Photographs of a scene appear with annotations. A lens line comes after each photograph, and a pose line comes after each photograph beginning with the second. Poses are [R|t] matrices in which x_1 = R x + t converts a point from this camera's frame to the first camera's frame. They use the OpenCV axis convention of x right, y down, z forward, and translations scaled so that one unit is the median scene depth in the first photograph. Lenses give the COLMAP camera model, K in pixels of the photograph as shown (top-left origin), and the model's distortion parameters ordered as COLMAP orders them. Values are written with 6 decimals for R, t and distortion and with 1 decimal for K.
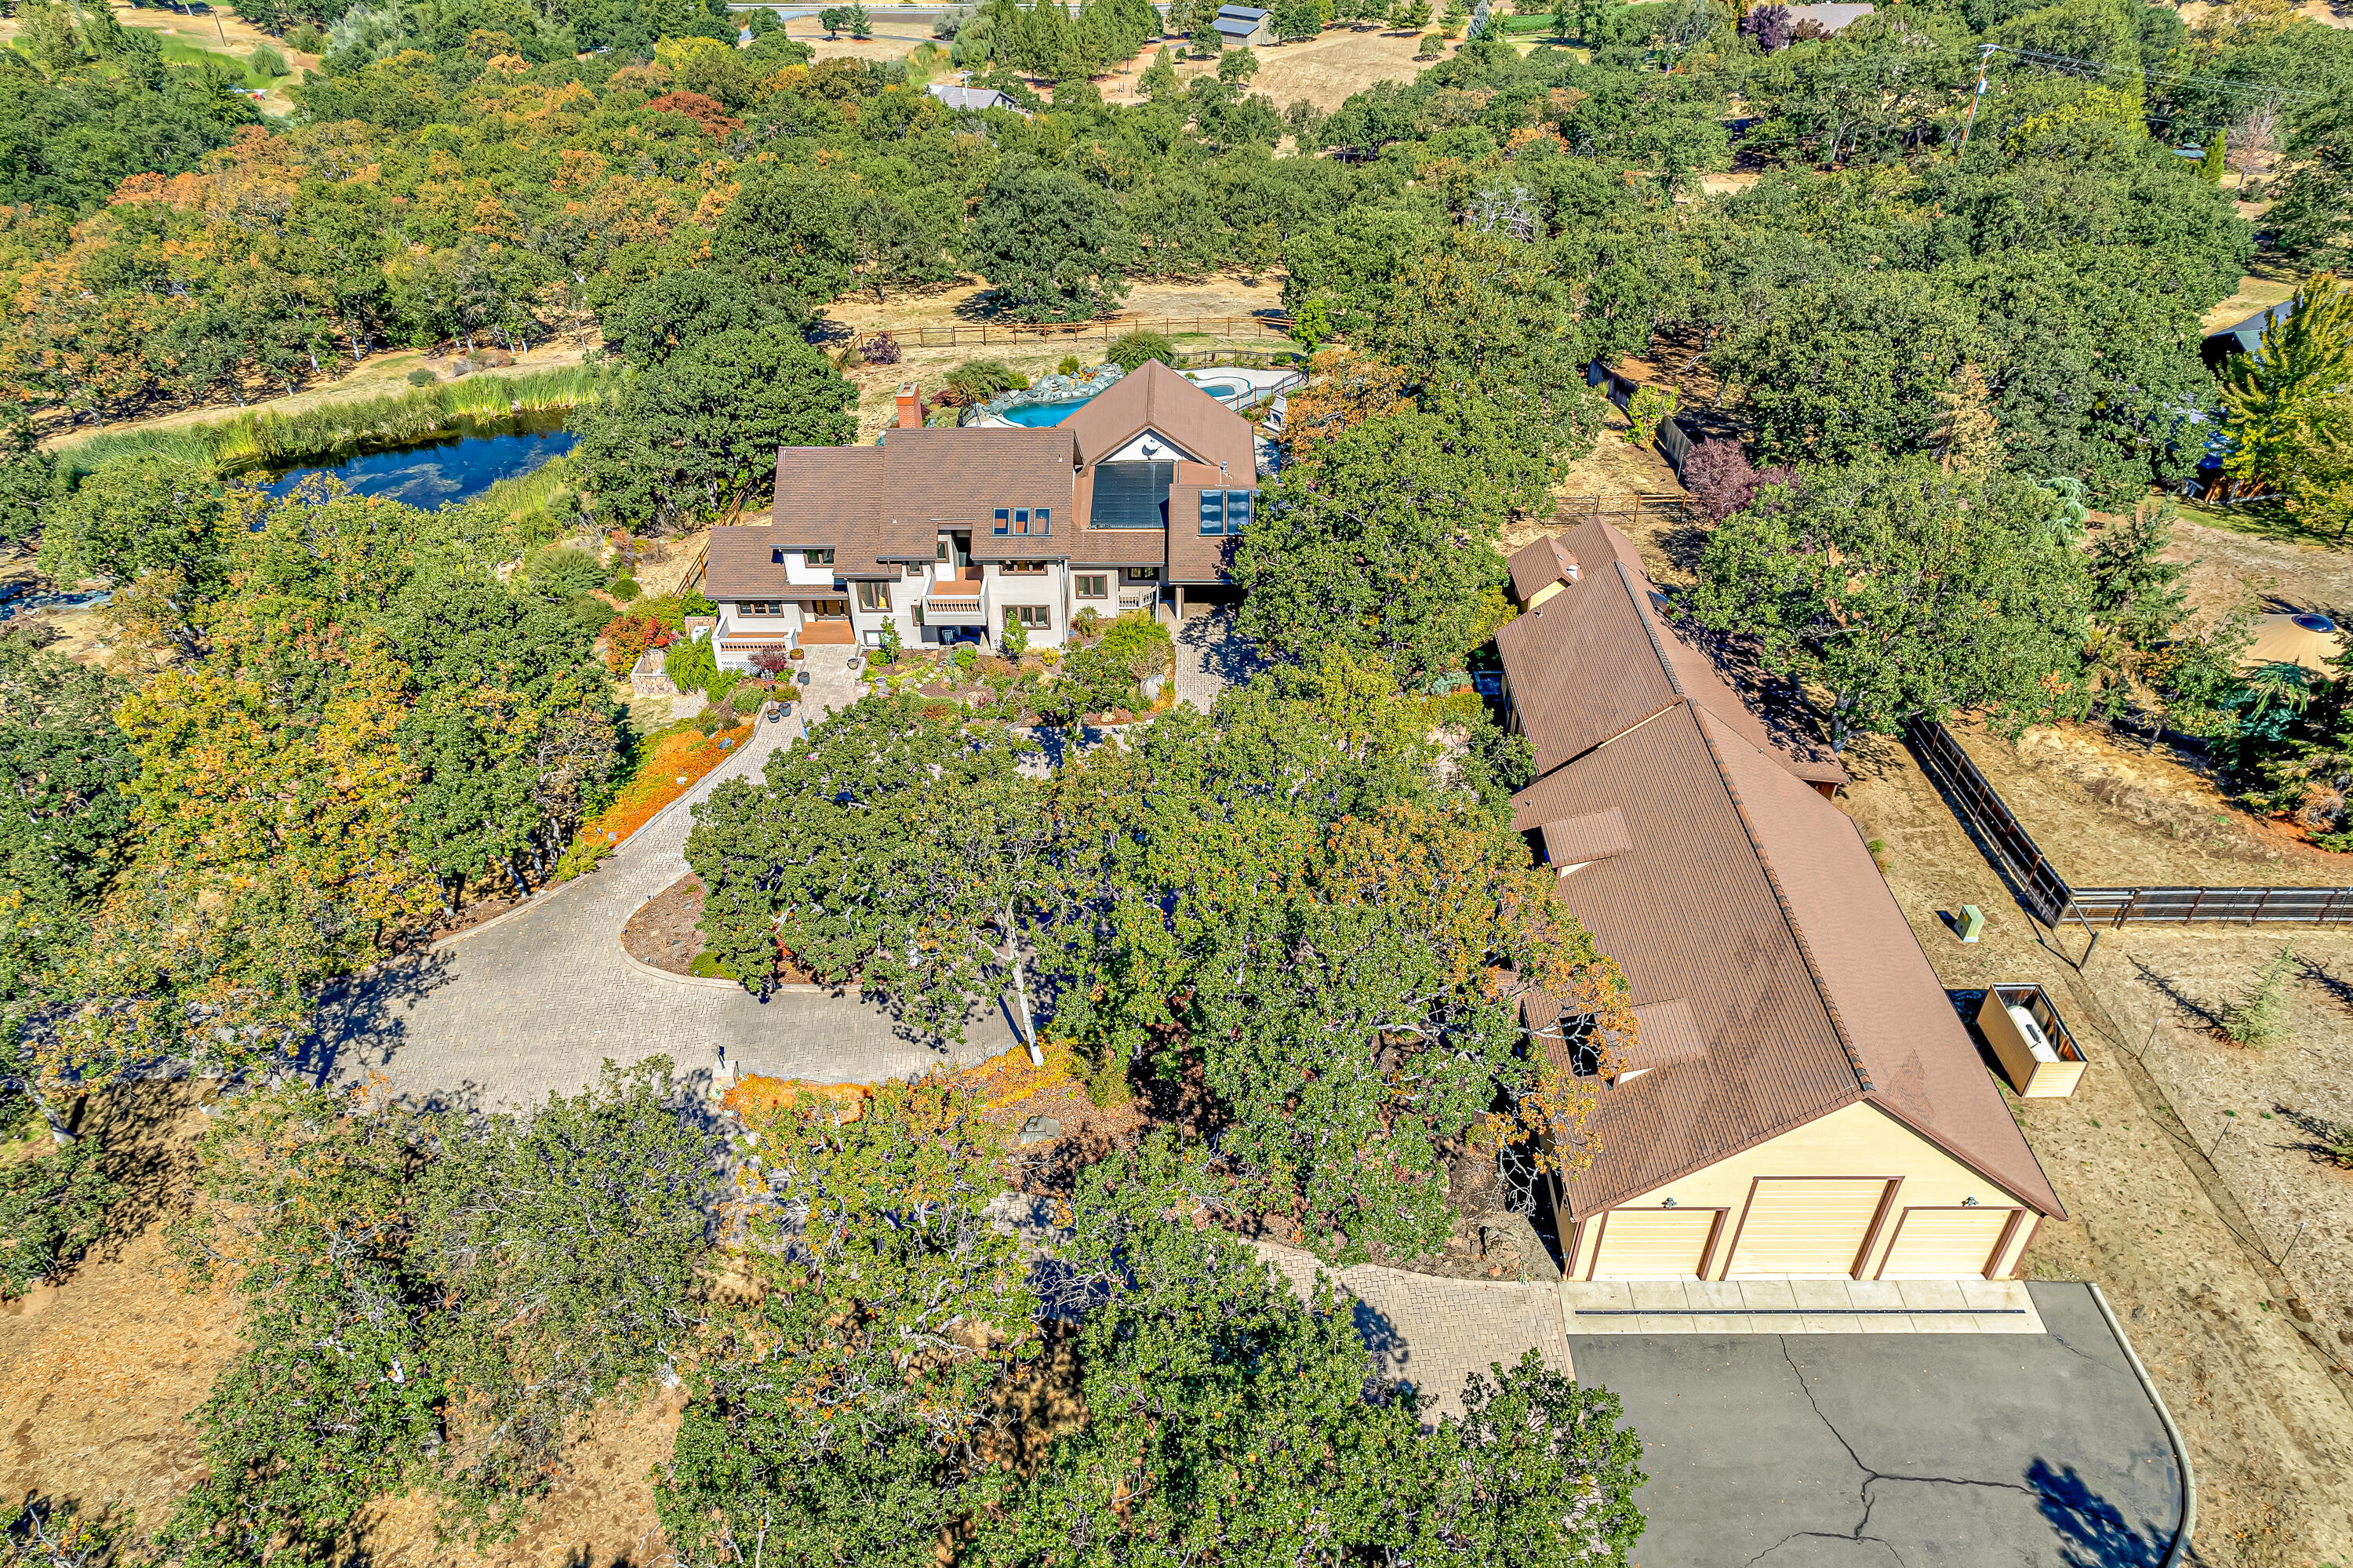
lens RADIAL K [[1537.9, 0, 1182.0], [0, 1537.9, 775.1], [0, 0, 1]] dist [-0.089821, 0.085576]
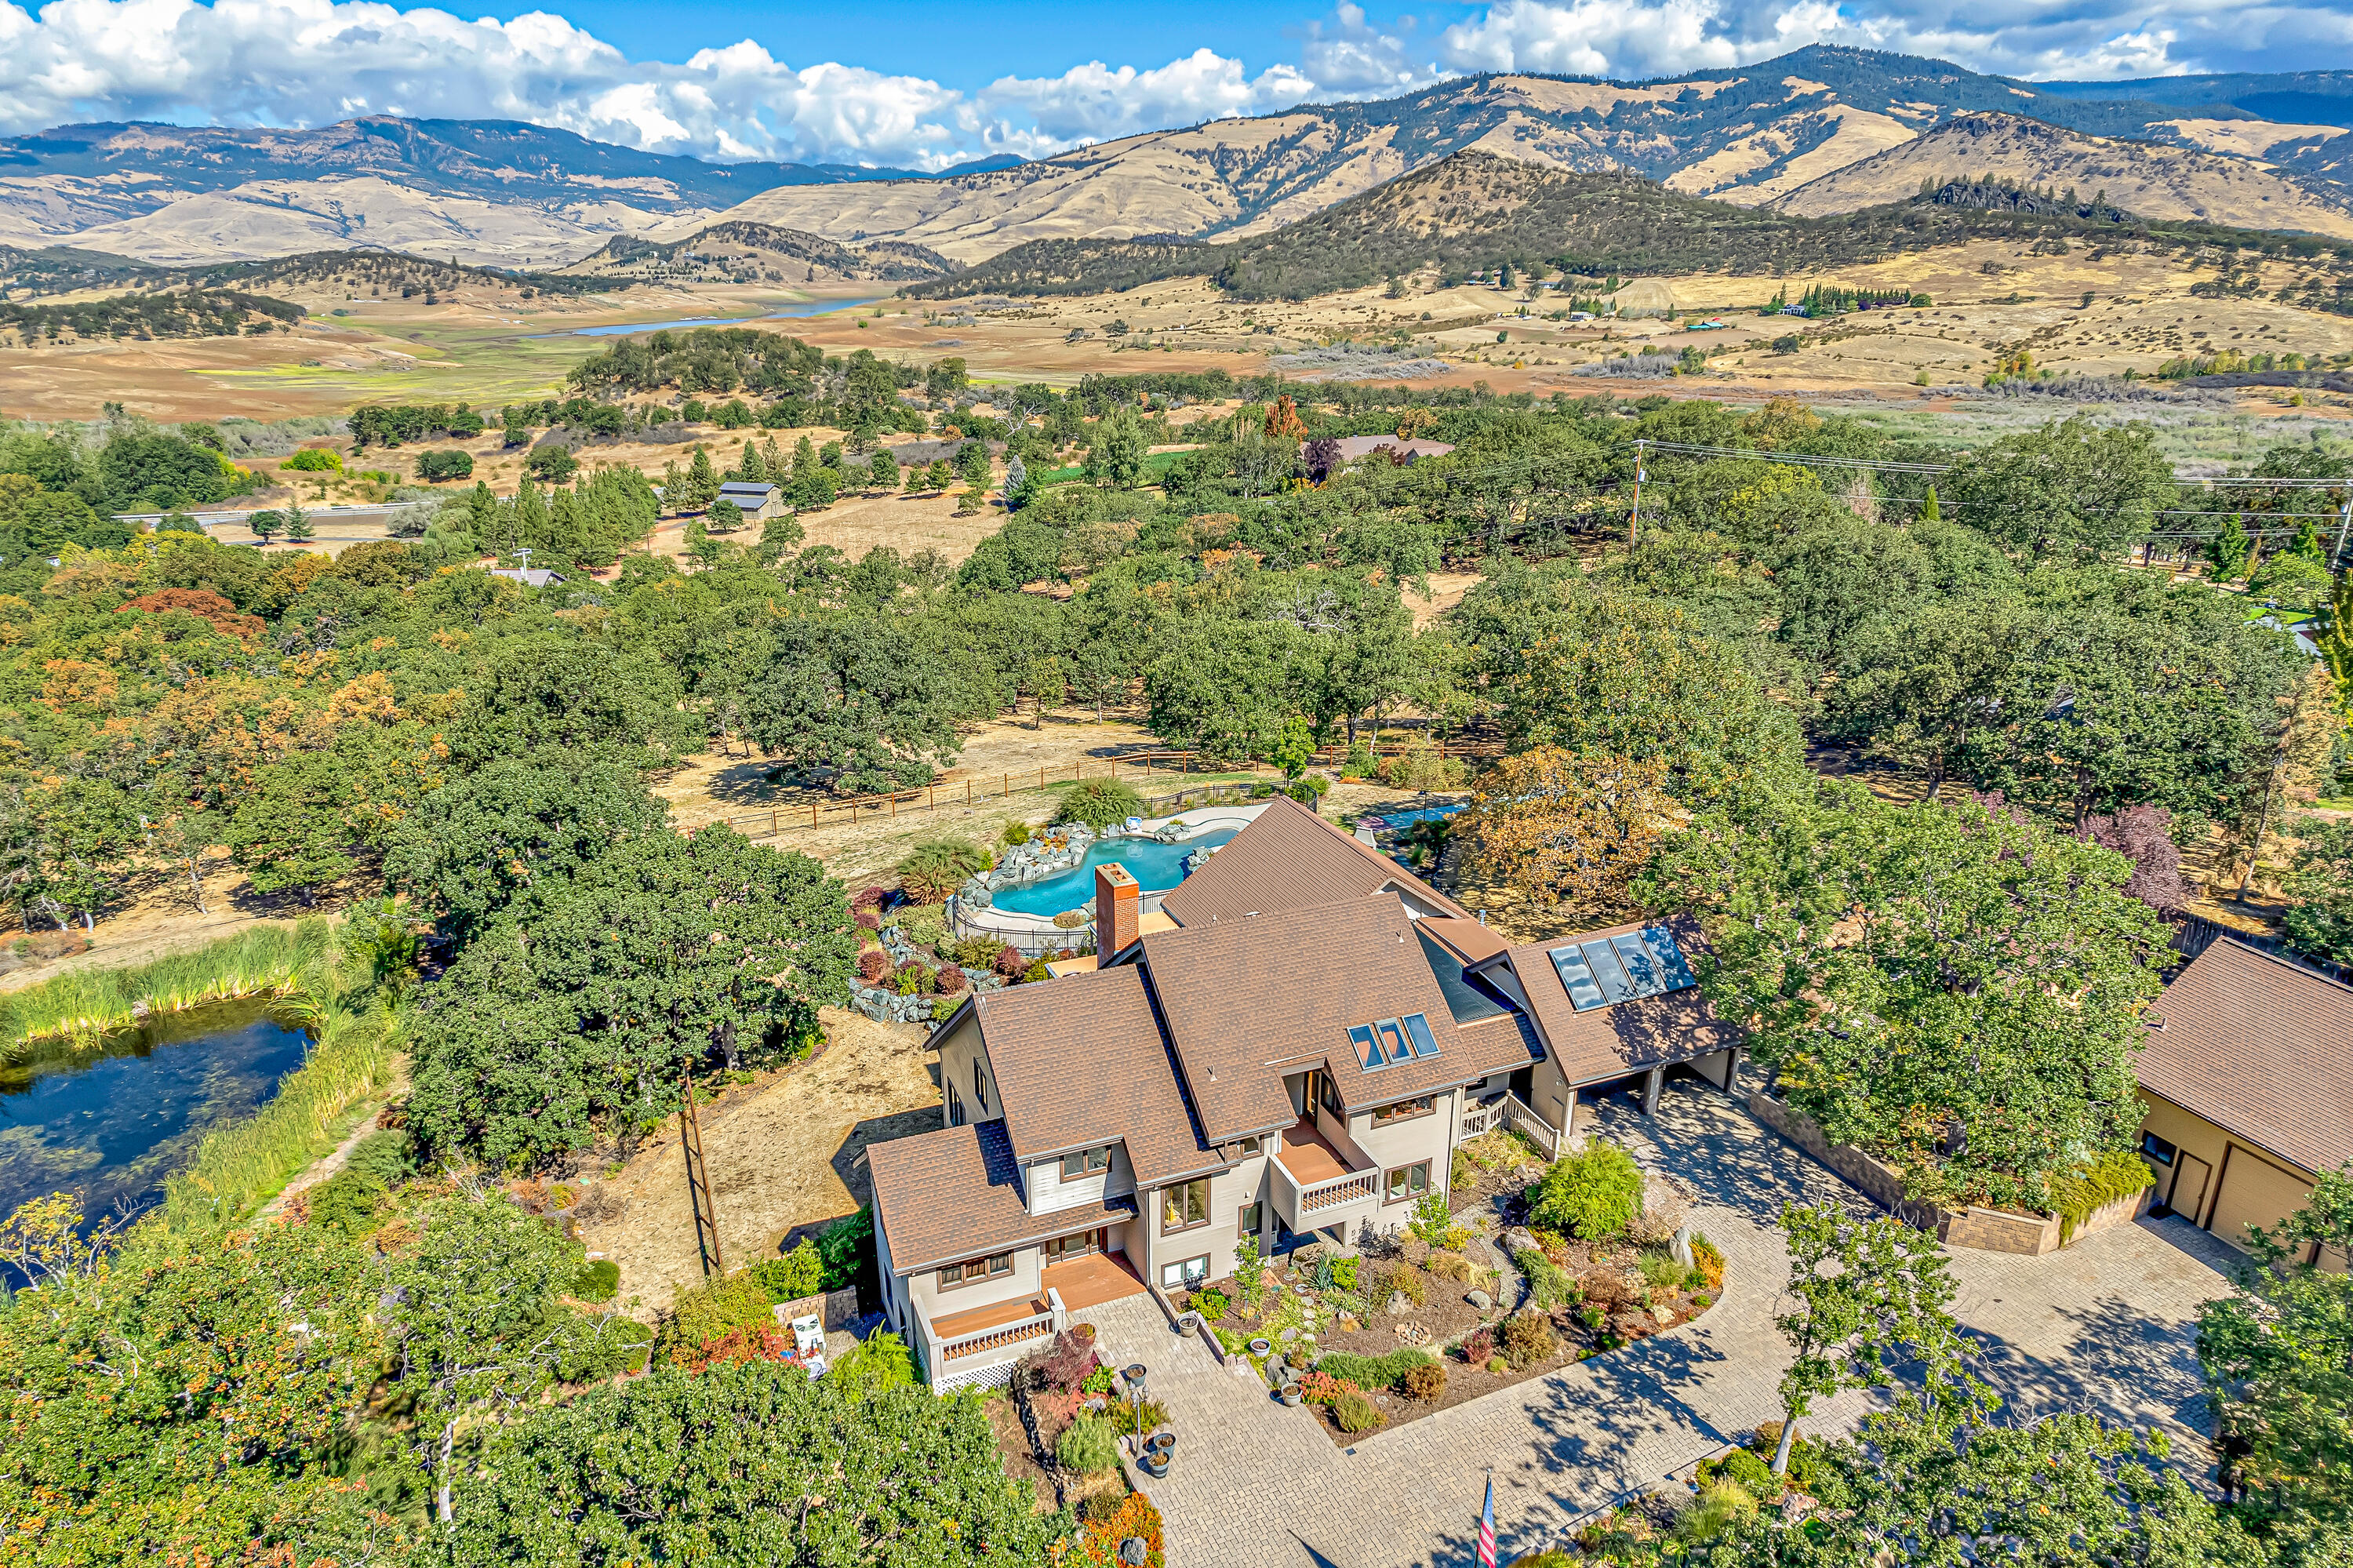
lens RADIAL K [[1522.0, 0, 1184.8], [0, 1522.0, 789.8], [0, 0, 1]] dist [-0.073118, 0.067309]
pose [[0.917486, -0.126825, 0.377009, -0.415187], [0.226260, 0.945933, -0.232415, -0.135706], [-0.327149, 0.298539, 0.896575, 0.413914]]
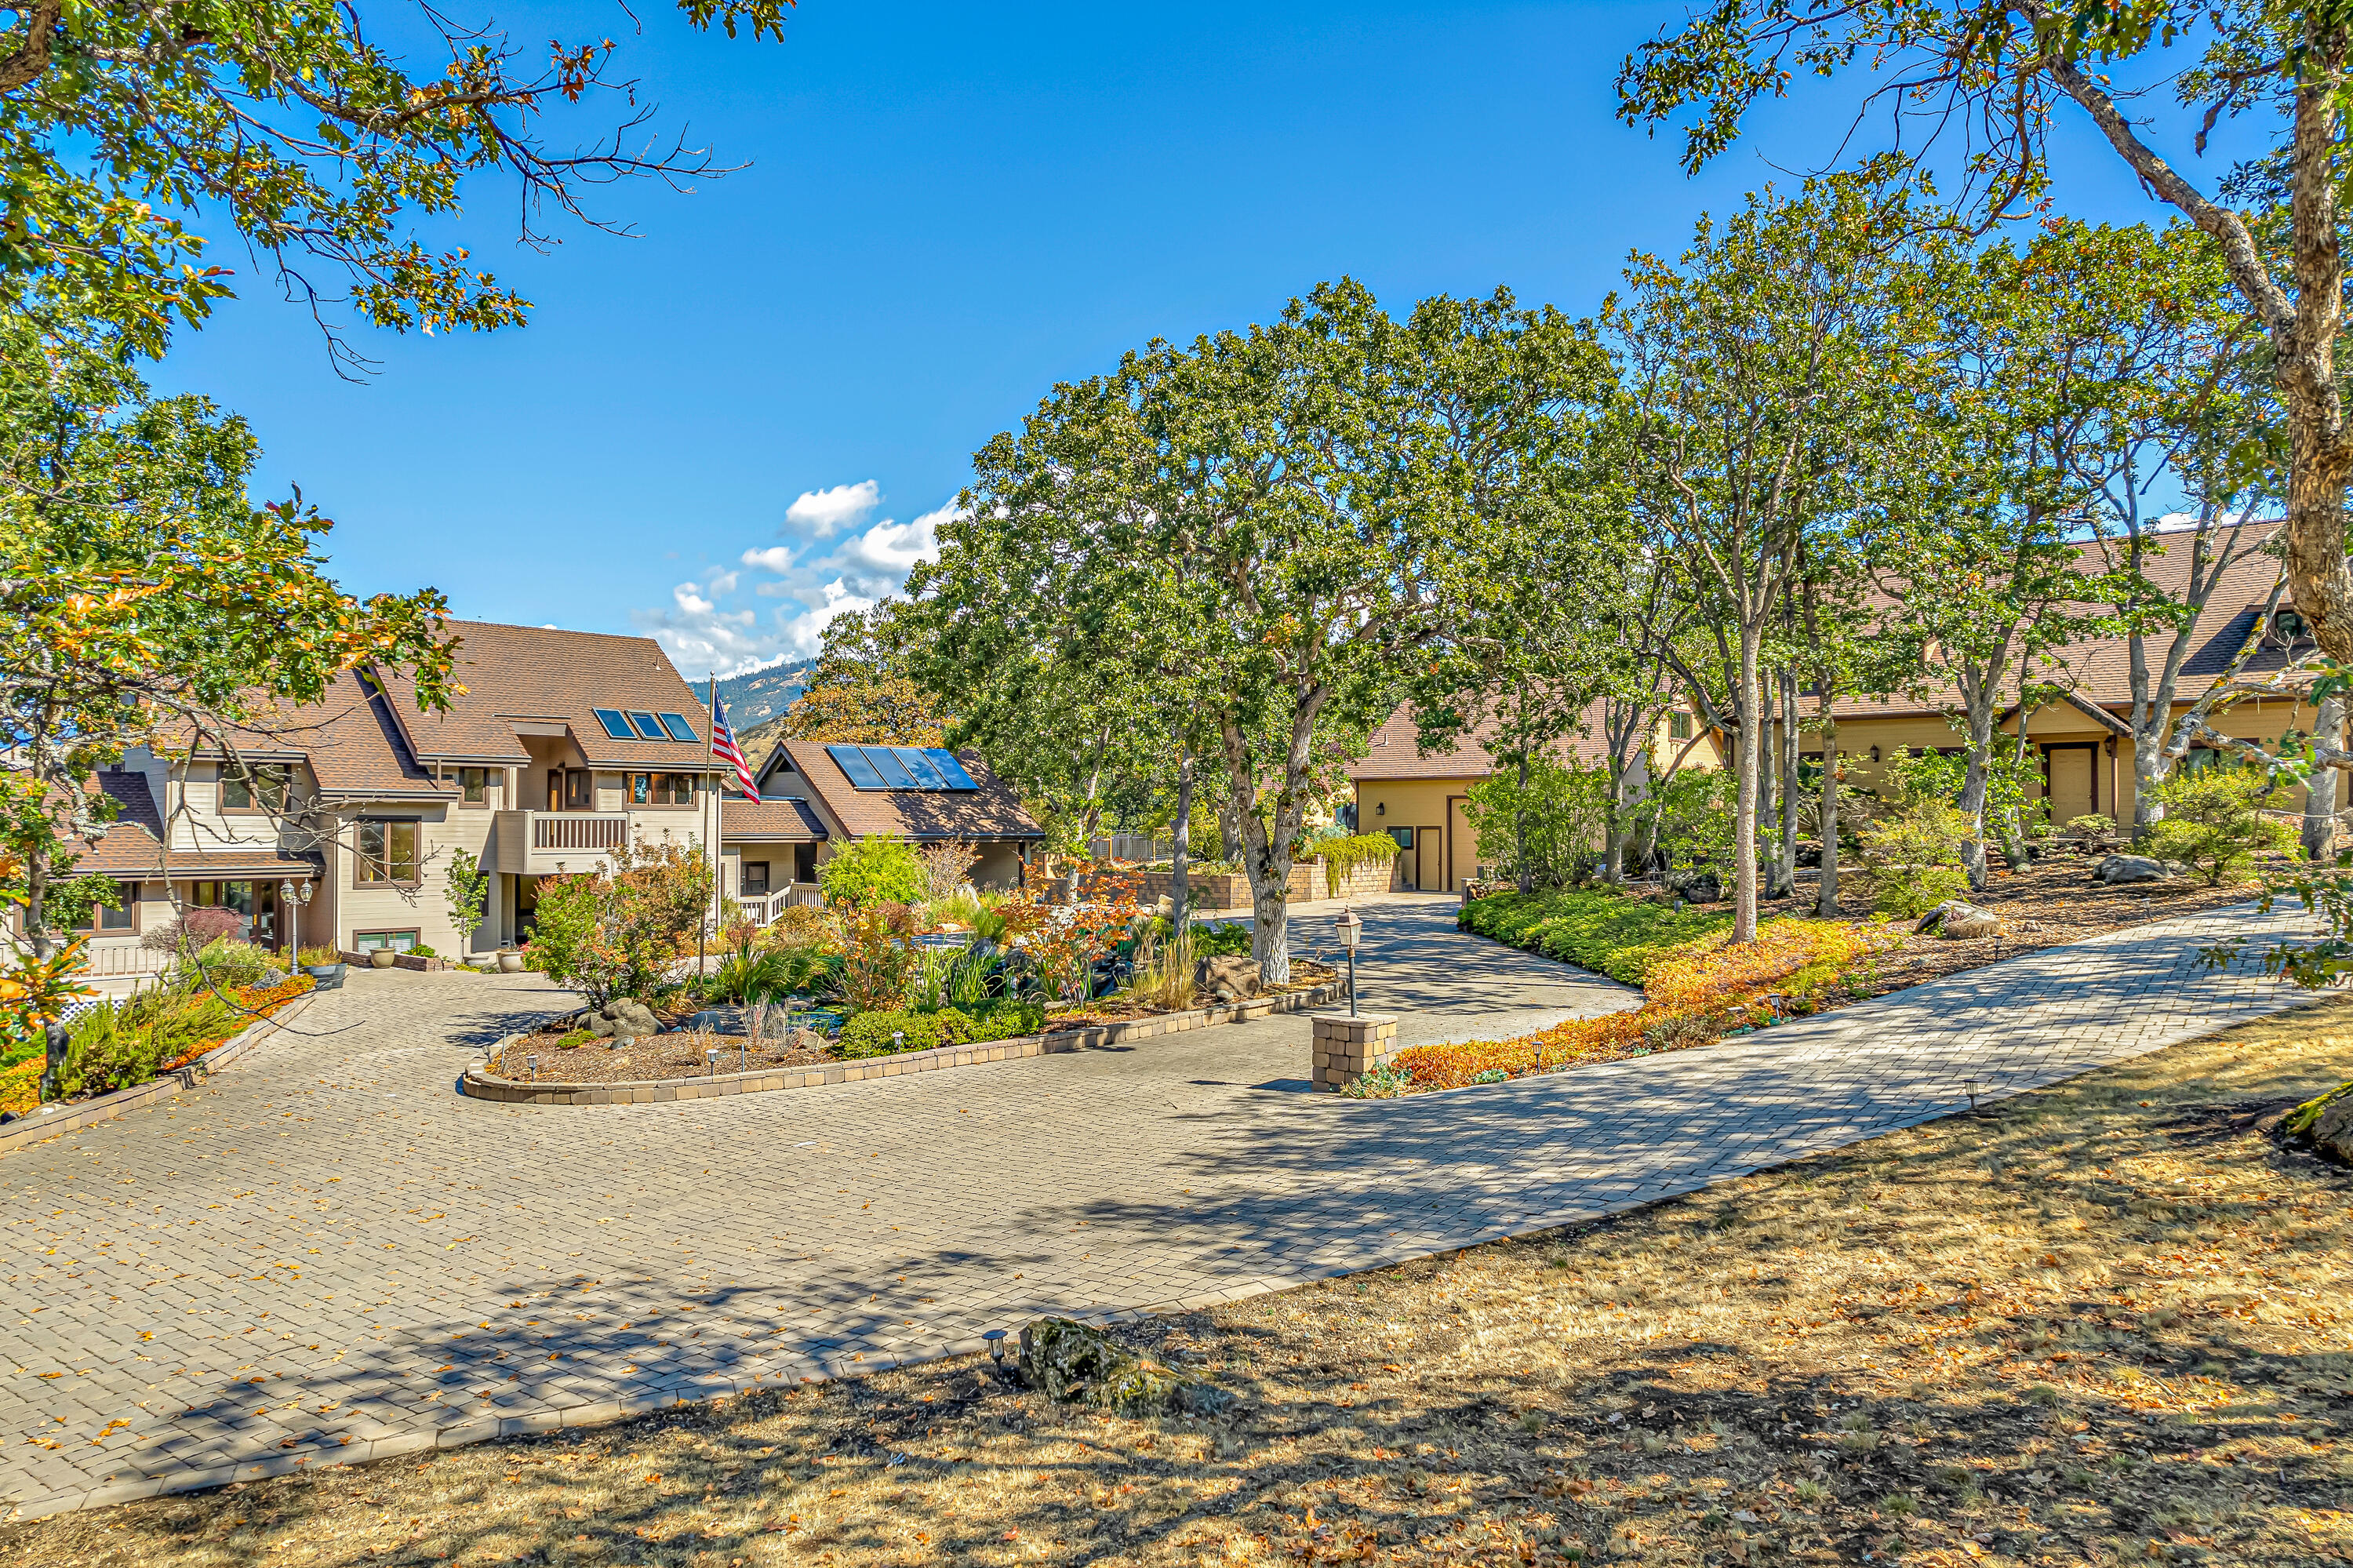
lens RADIAL K [[1555.9, 0, 1182.4], [0, 1555.9, 801.7], [0, 0, 1]] dist [-0.081142, 0.068262]
pose [[0.679949, 0.016610, 0.733072, -0.400542], [0.425245, 0.805519, -0.412681, 0.194054], [-0.597358, 0.592337, 0.540648, 0.566232]]
